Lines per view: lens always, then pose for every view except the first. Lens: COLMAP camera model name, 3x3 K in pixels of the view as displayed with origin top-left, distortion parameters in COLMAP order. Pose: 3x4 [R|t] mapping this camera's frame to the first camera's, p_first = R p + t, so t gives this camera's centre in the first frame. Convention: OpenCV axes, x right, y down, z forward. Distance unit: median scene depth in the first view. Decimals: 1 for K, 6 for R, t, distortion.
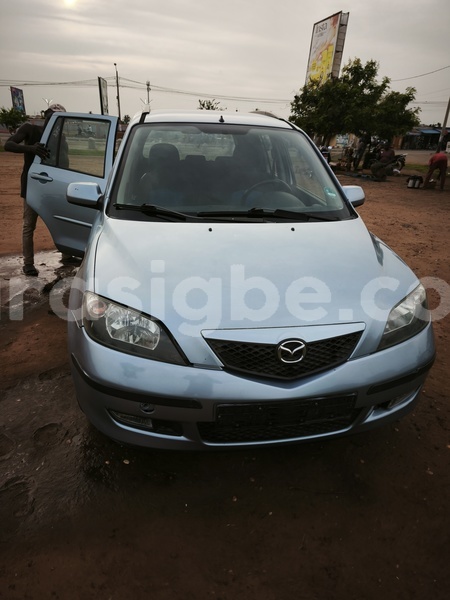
lens RADIAL K [[398.2, 0, 227.0], [0, 398.2, 297.5], [0, 0, 1]] dist [0.050986, -0.042321]
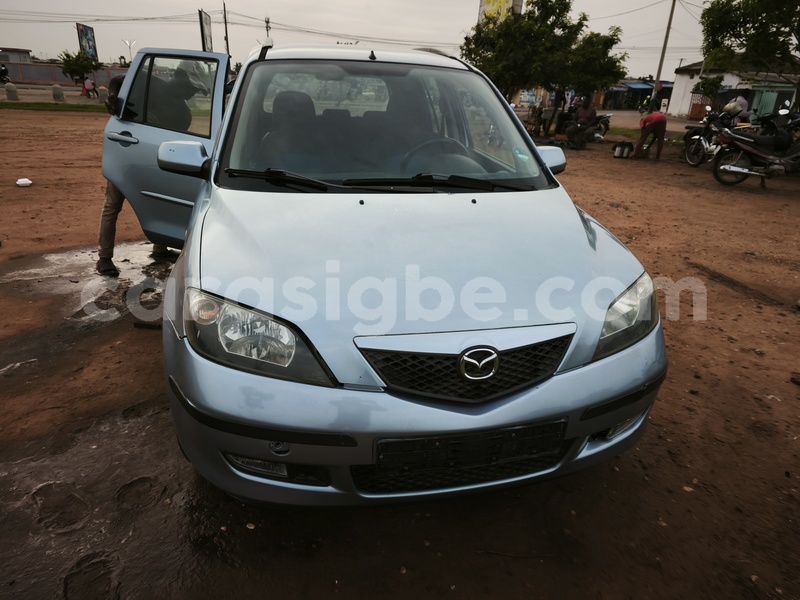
lens RADIAL K [[531.0, 0, 407.0], [0, 531.0, 305.9], [0, 0, 1]] dist [0.050986, -0.042321]
pose [[0.998454, -0.019276, 0.052138, -0.012351], [0.019404, 0.999810, -0.001951, 0.020462], [-0.052090, 0.002960, 0.998638, 0.026239]]
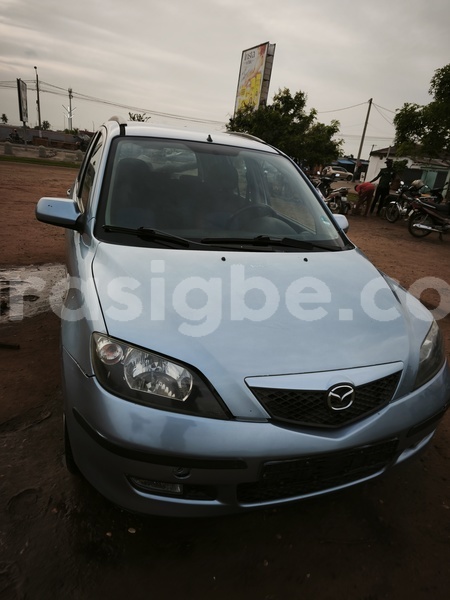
lens RADIAL K [[398.2, 0, 231.6], [0, 398.2, 301.3], [0, 0, 1]] dist [0.050986, -0.042321]
pose [[0.980909, -0.000717, 0.194468, -0.183171], [0.006704, 0.999523, -0.030133, -0.041132], [-0.194354, 0.030861, 0.980446, 0.097494]]
